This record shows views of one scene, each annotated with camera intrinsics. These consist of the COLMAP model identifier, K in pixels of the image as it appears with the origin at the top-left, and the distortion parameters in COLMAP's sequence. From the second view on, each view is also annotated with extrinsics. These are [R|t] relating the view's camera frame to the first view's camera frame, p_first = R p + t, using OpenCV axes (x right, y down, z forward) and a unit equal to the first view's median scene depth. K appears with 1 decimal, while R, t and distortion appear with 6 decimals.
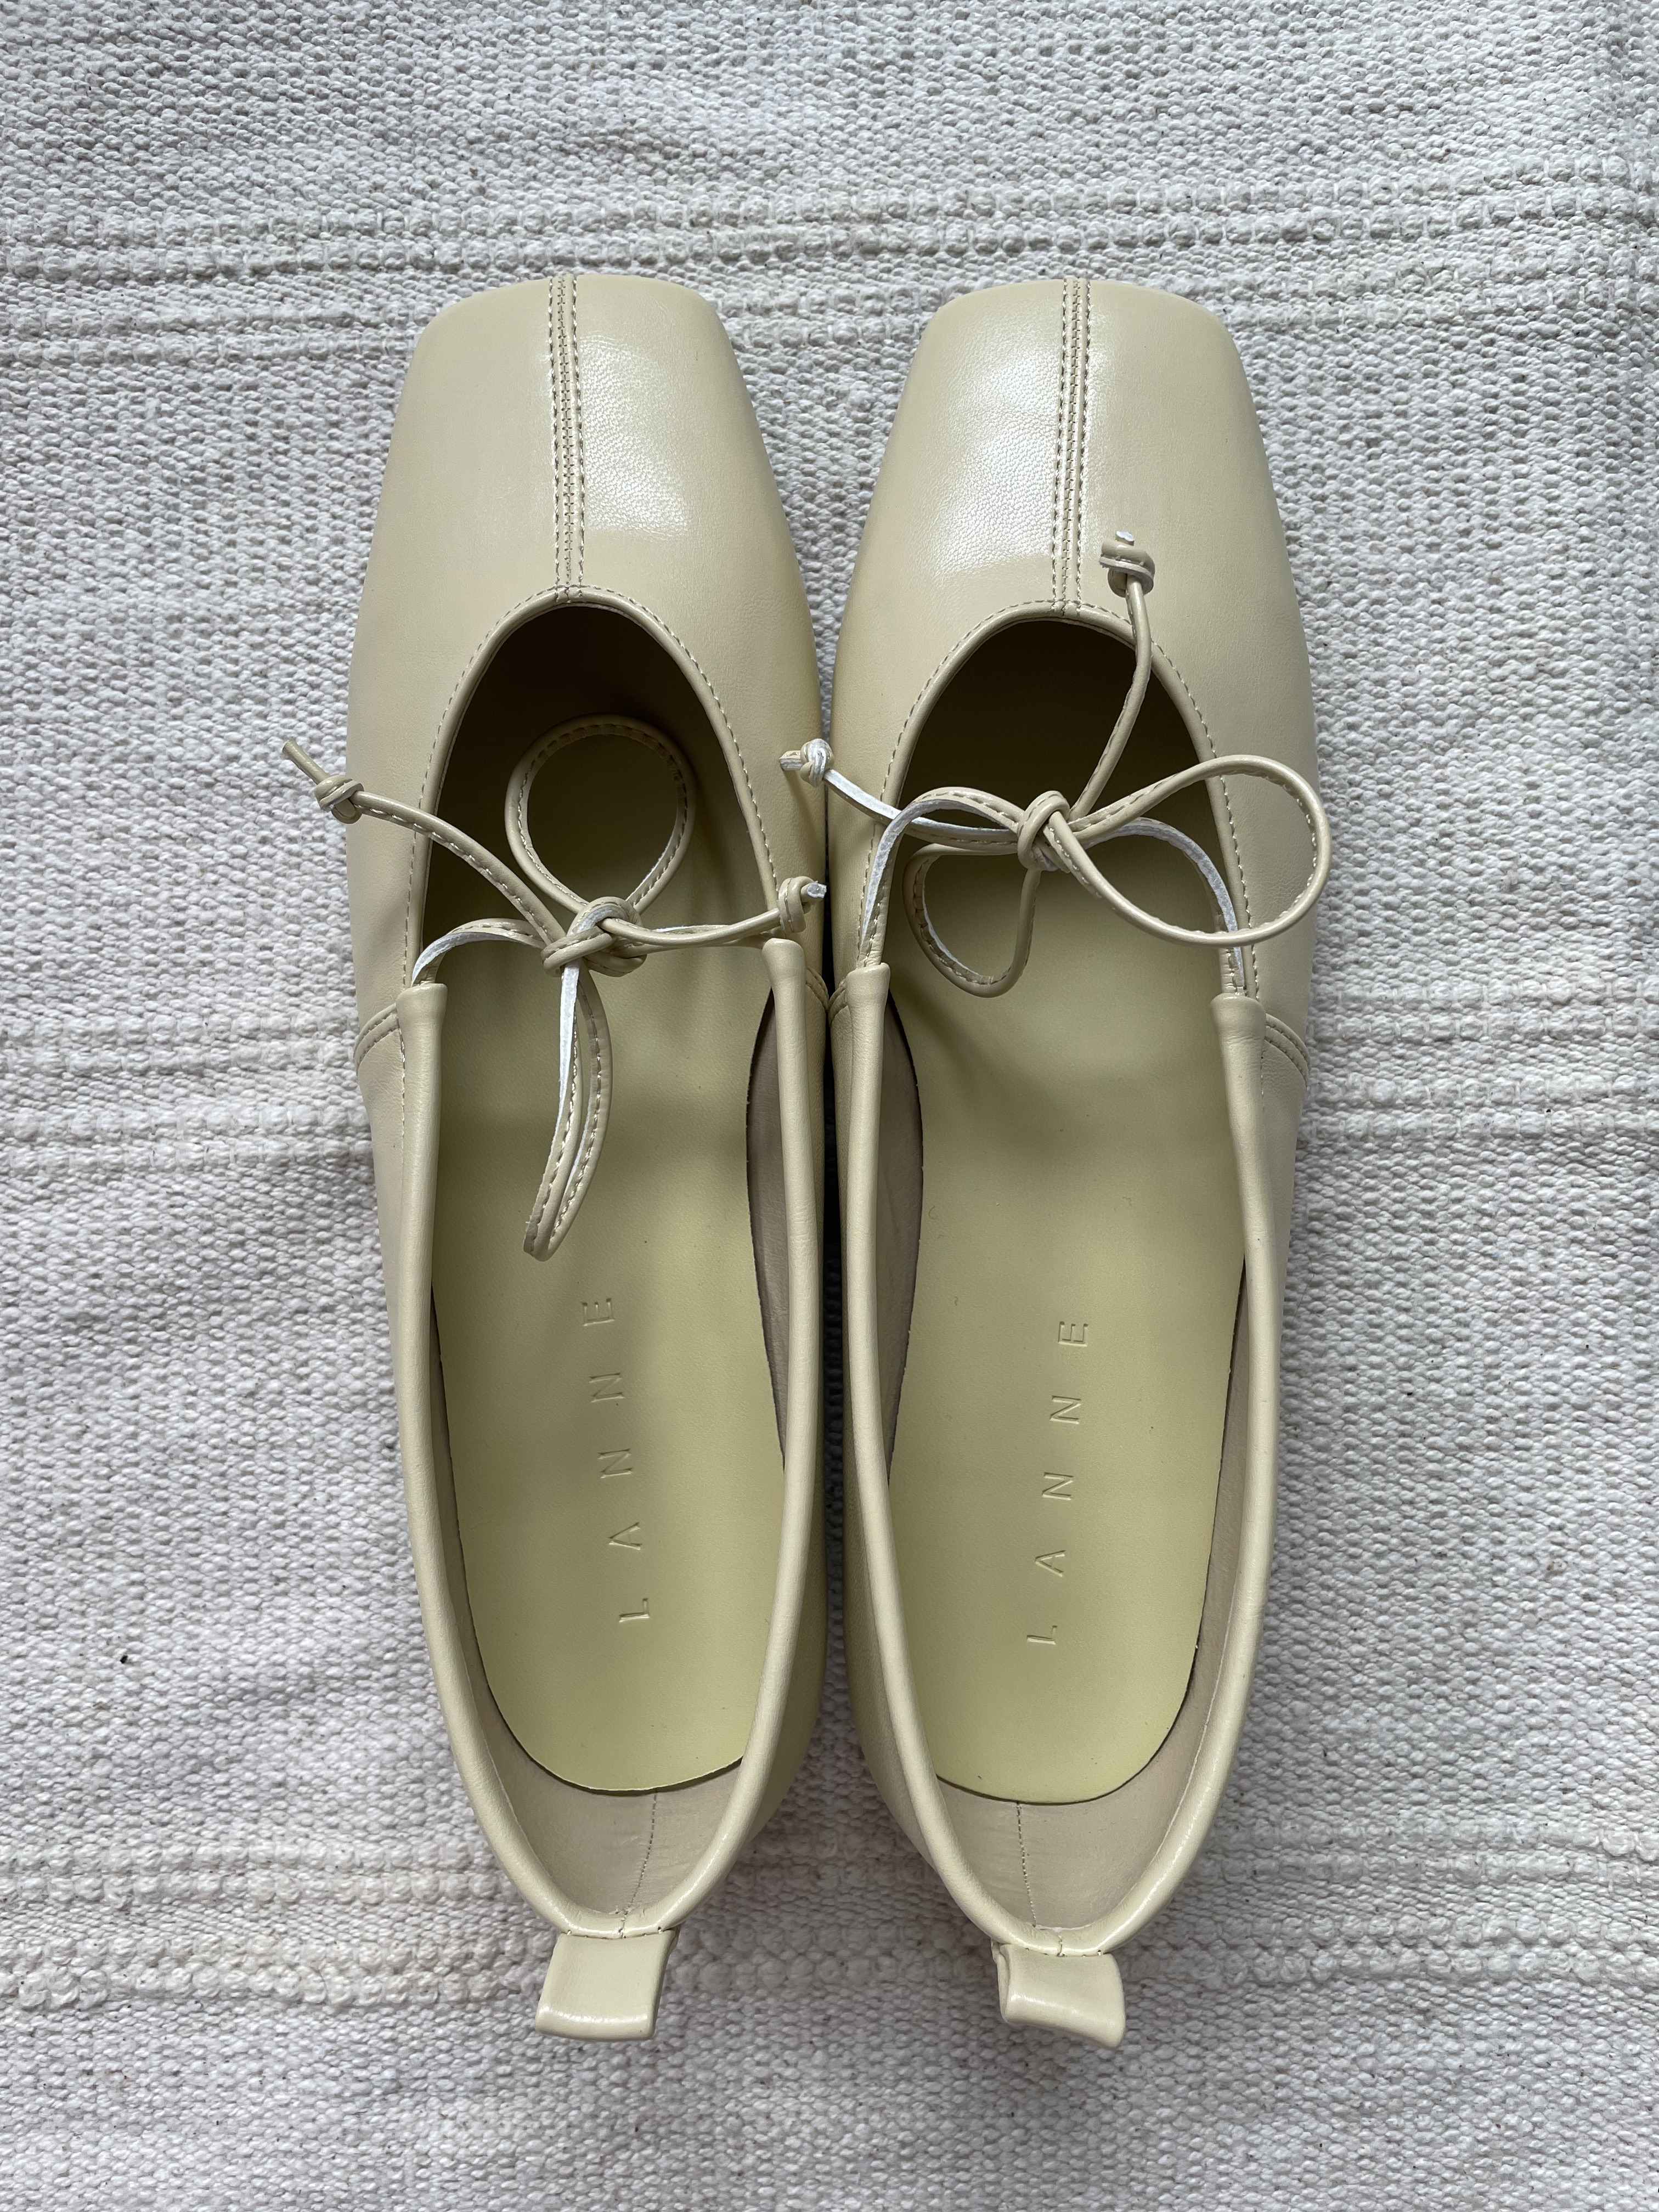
lens RADIAL K [[1744.5, 0, 829.5], [0, 1744.5, 1106.0], [0, 0, 1]] dist [0.067619, -0.113215]
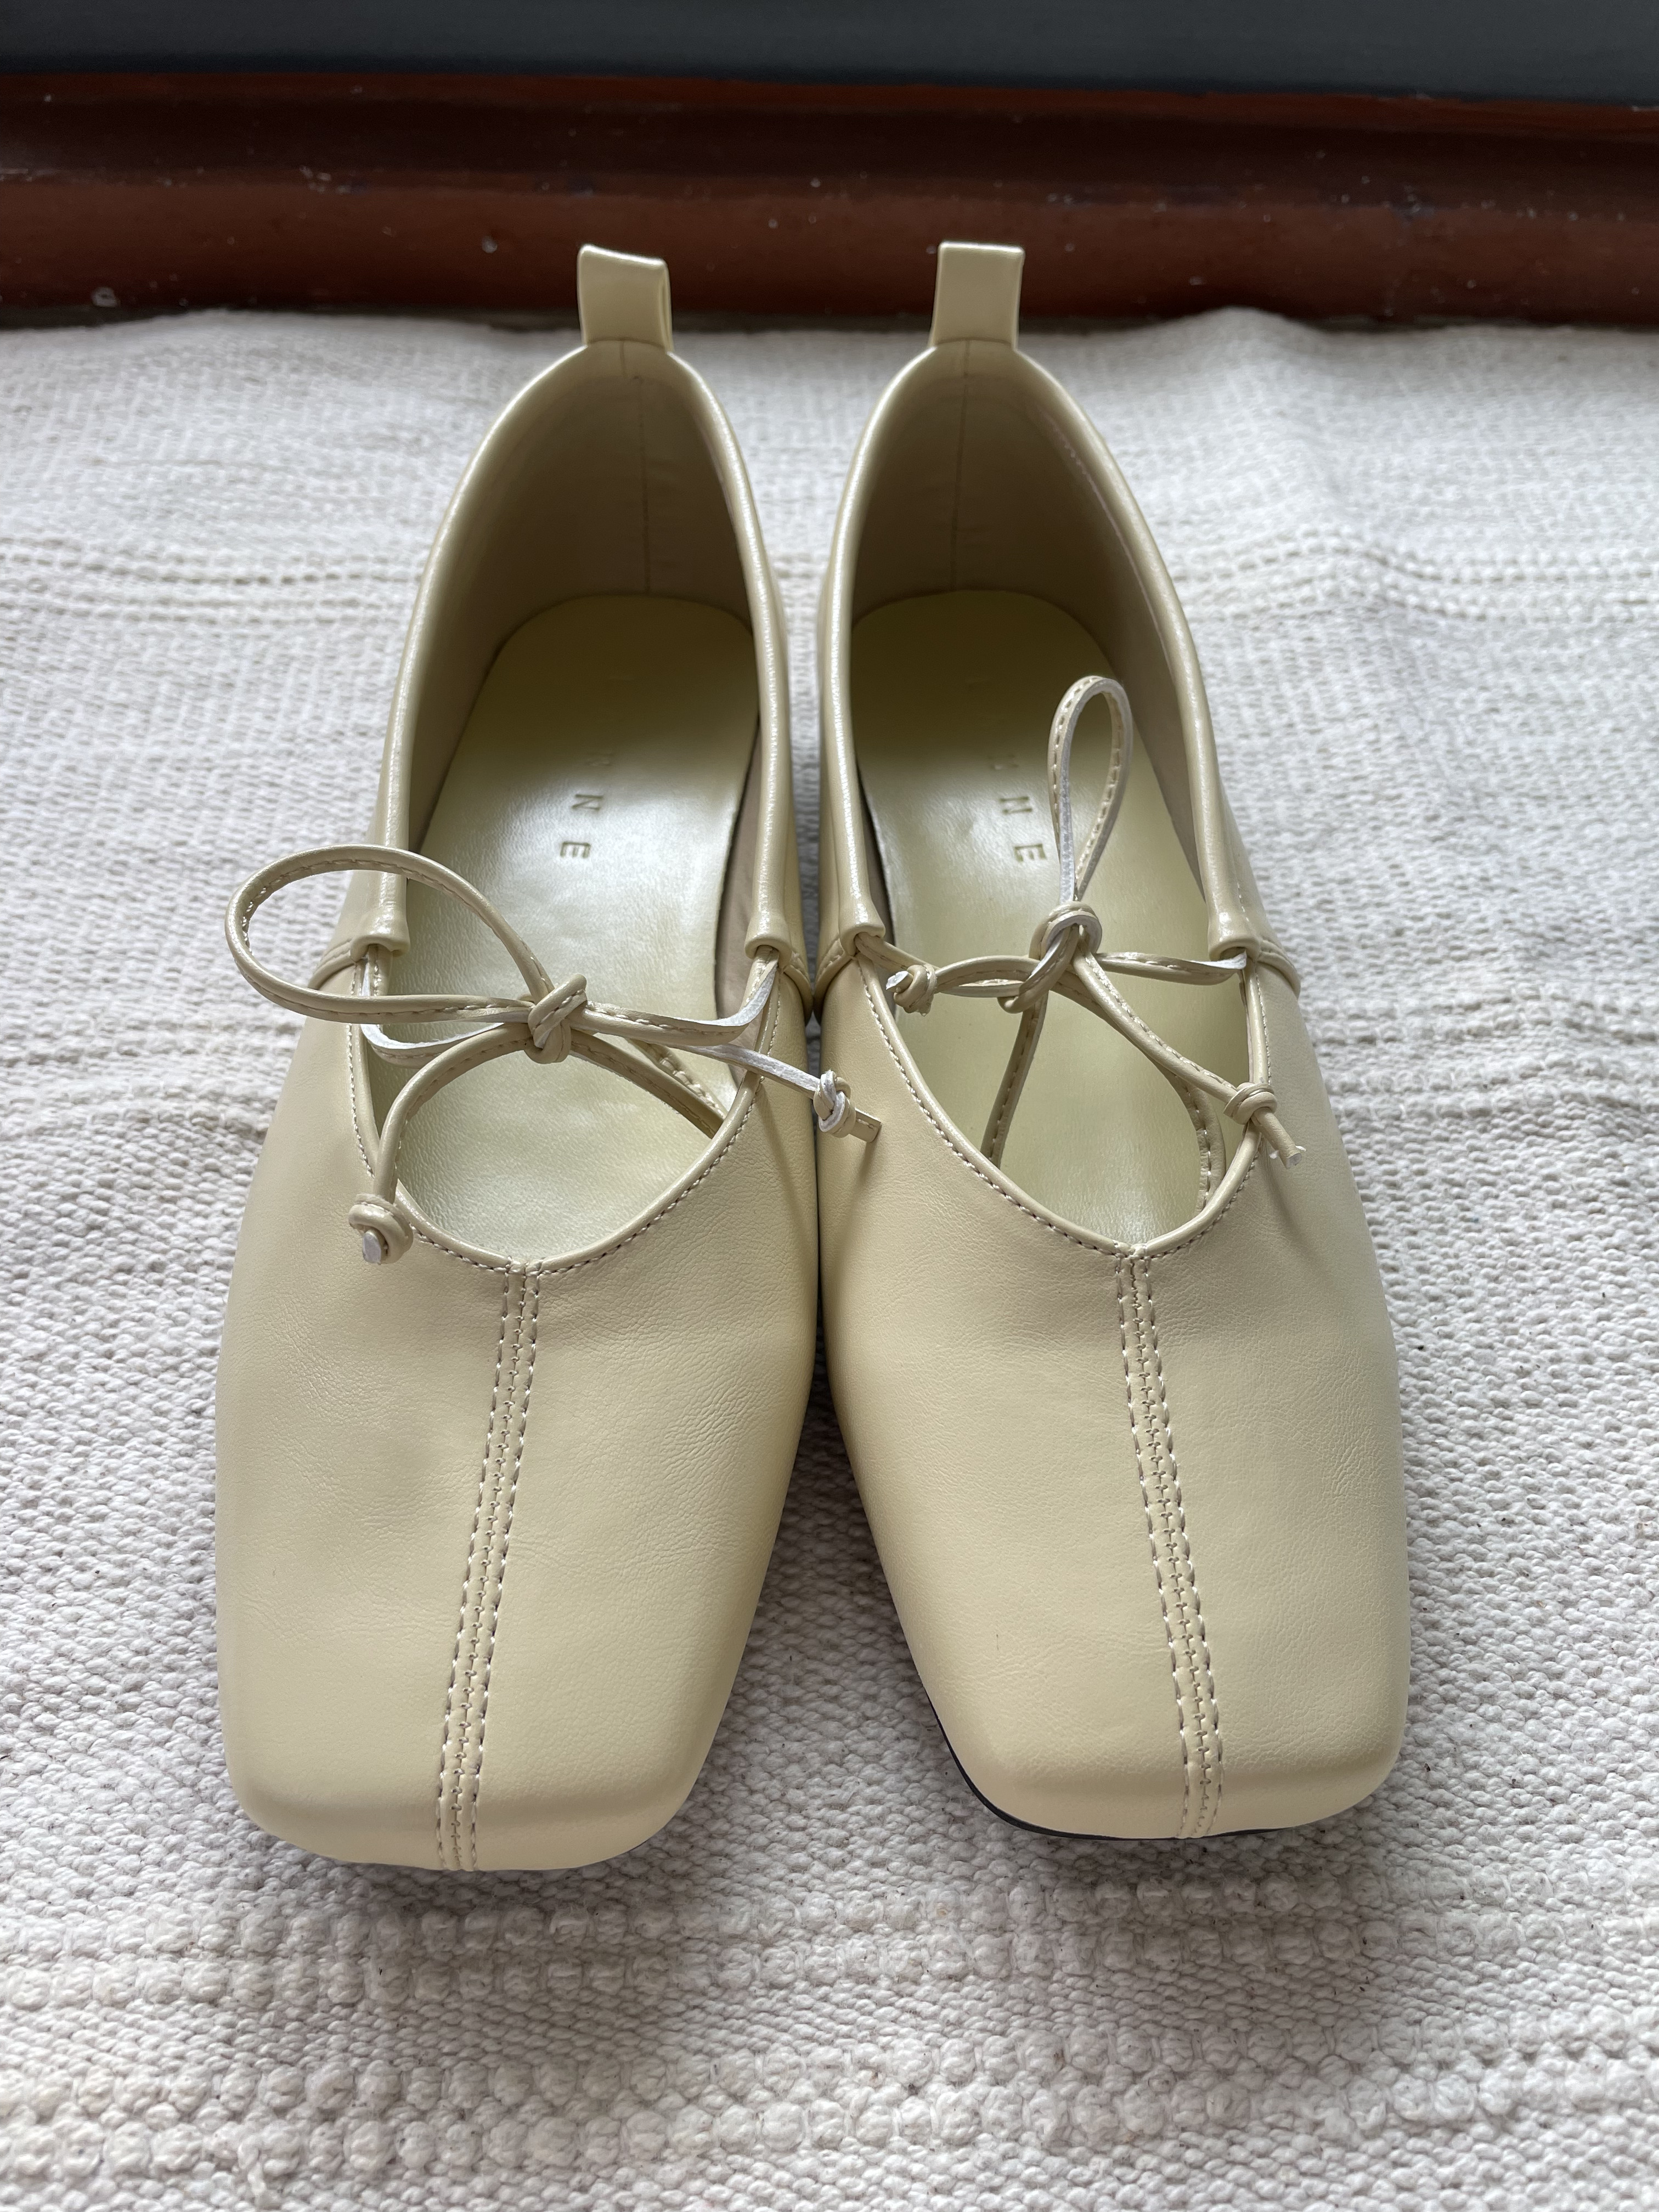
lens RADIAL K [[1744.5, 0, 829.5], [0, 1744.5, 1106.0], [0, 0, 1]] dist [0.067619, -0.113215]
pose [[0.998759, 0.009803, 0.048836, -0.000843], [0.023944, 0.765247, -0.643291, 0.614926], [-0.043678, 0.643662, 0.764062, 0.279430]]
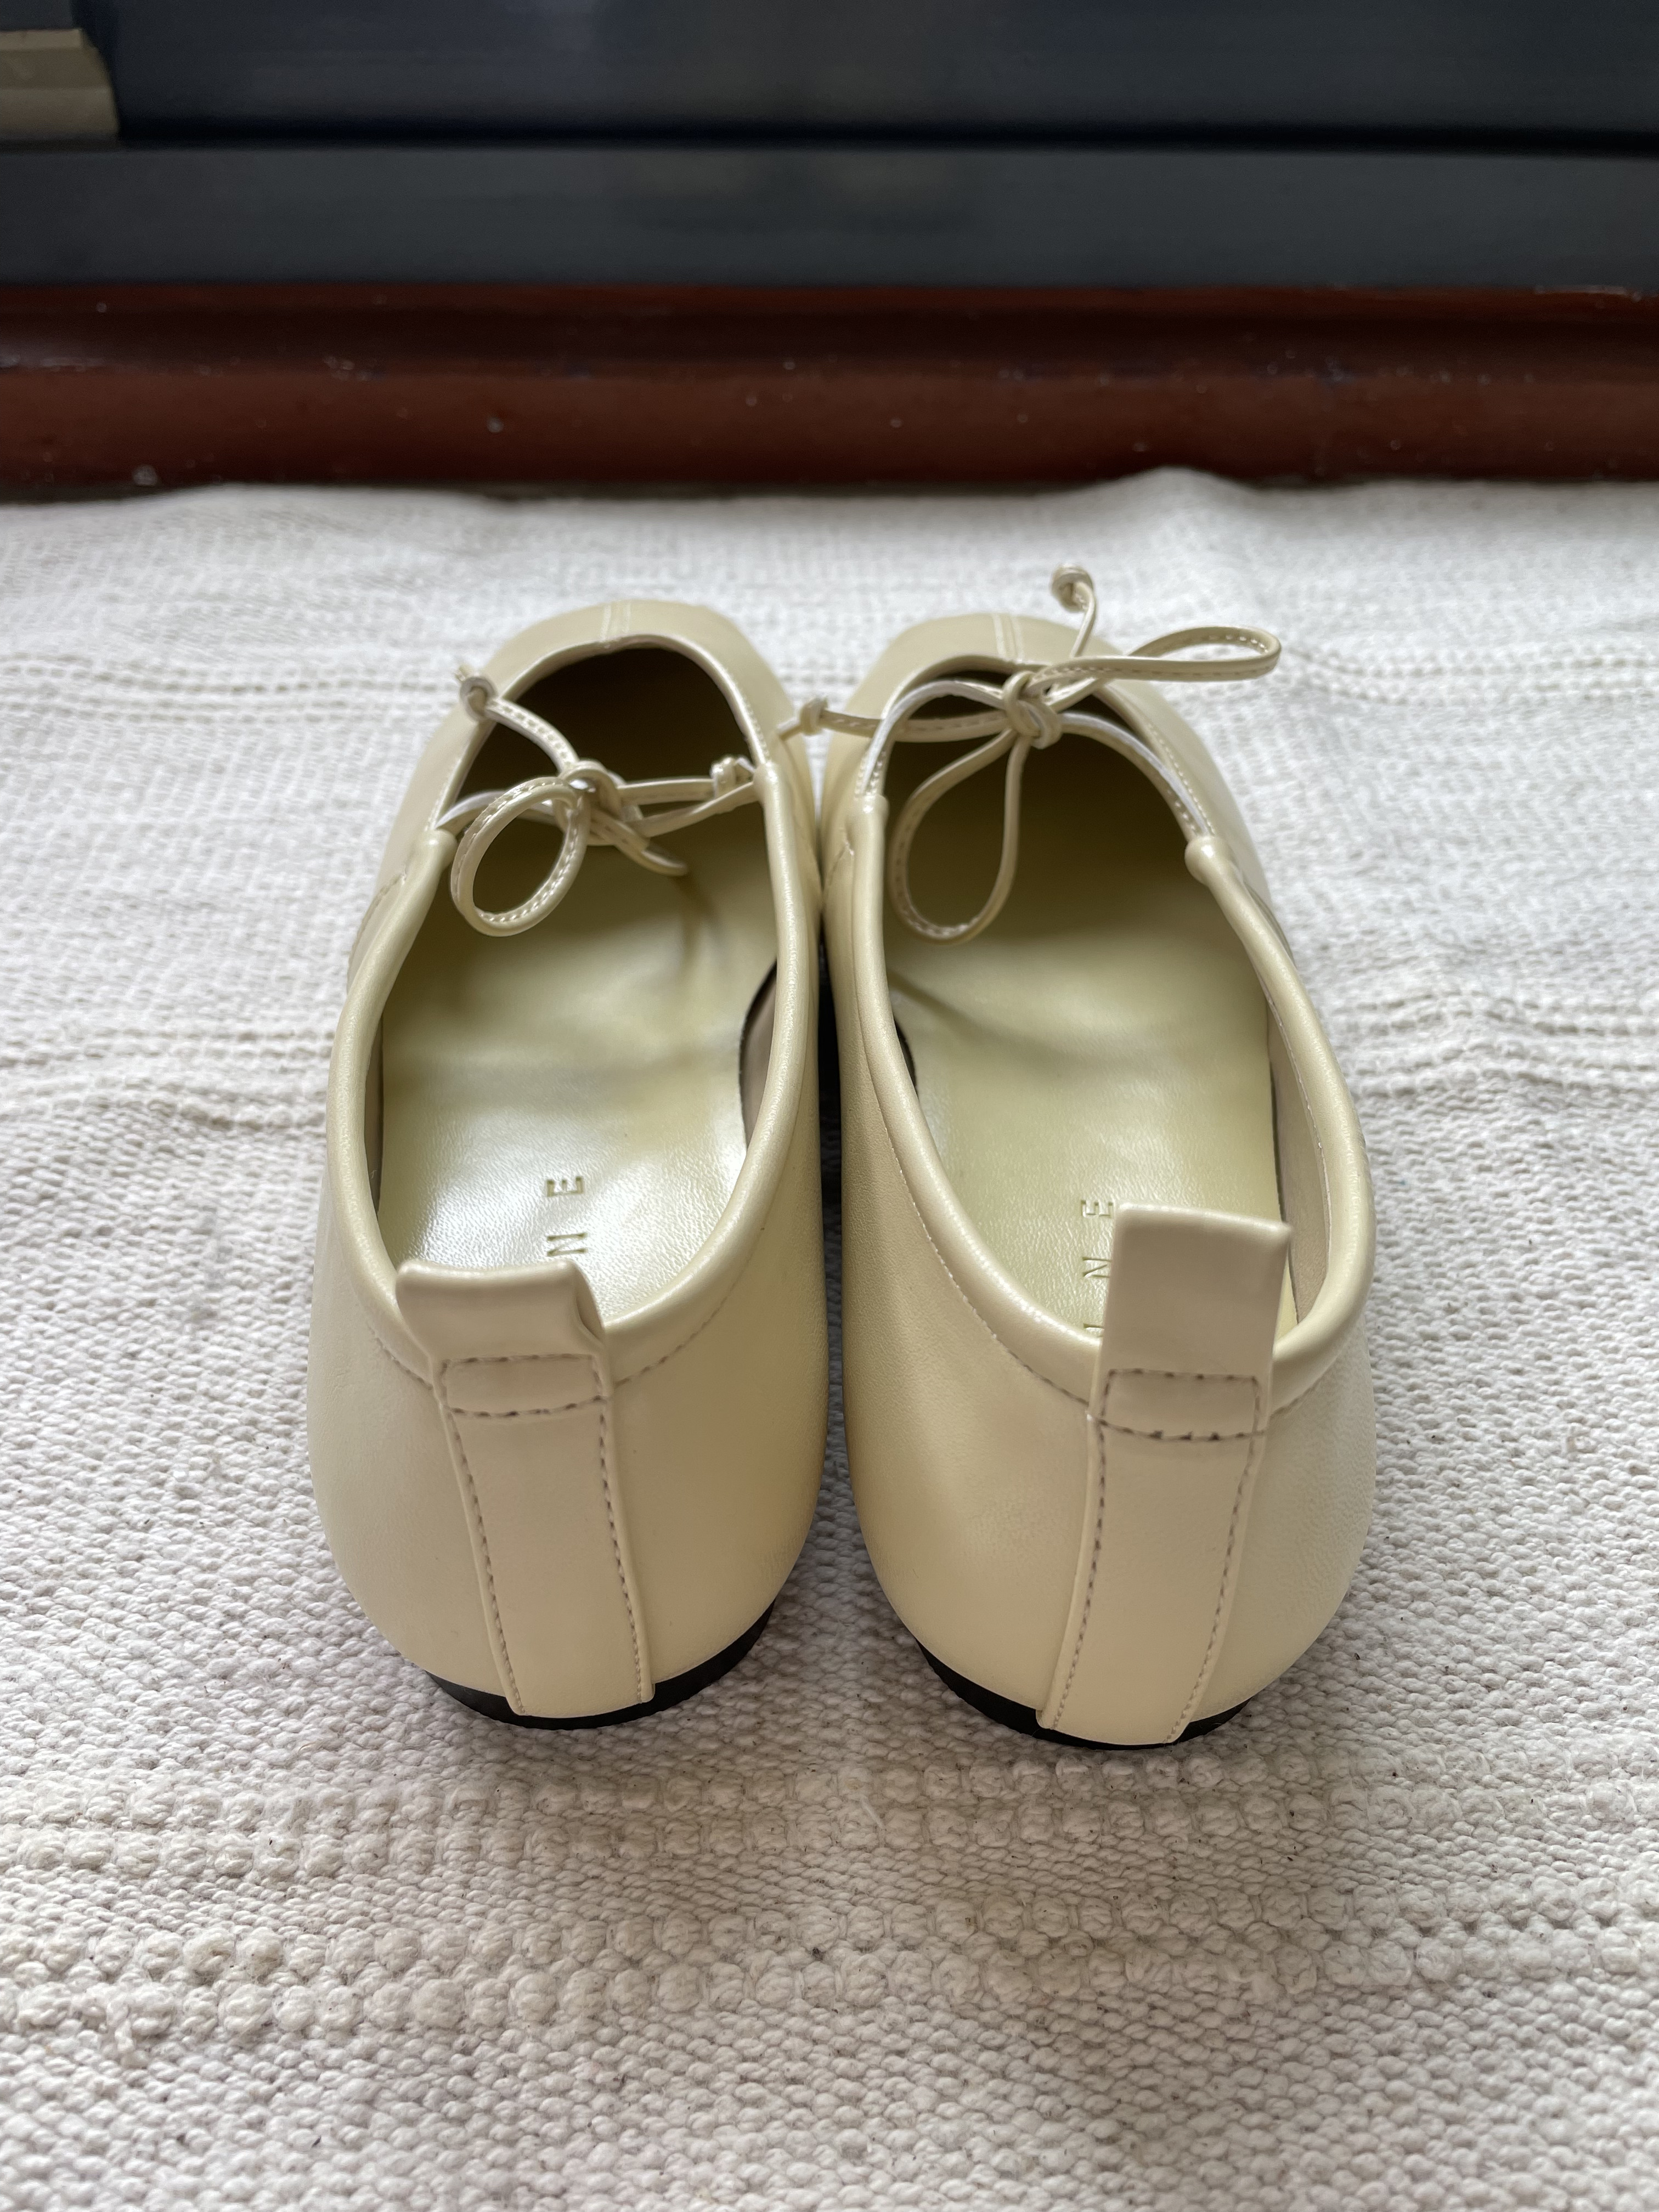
lens RADIAL K [[1744.5, 0, 829.5], [0, 1744.5, 1106.0], [0, 0, 1]] dist [0.067619, -0.113215]
pose [[0.999557, 0.000860, 0.029758, 0.049788], [0.022125, 0.647349, -0.761873, 0.752102], [-0.019919, 0.762194, 0.647043, 0.376360]]
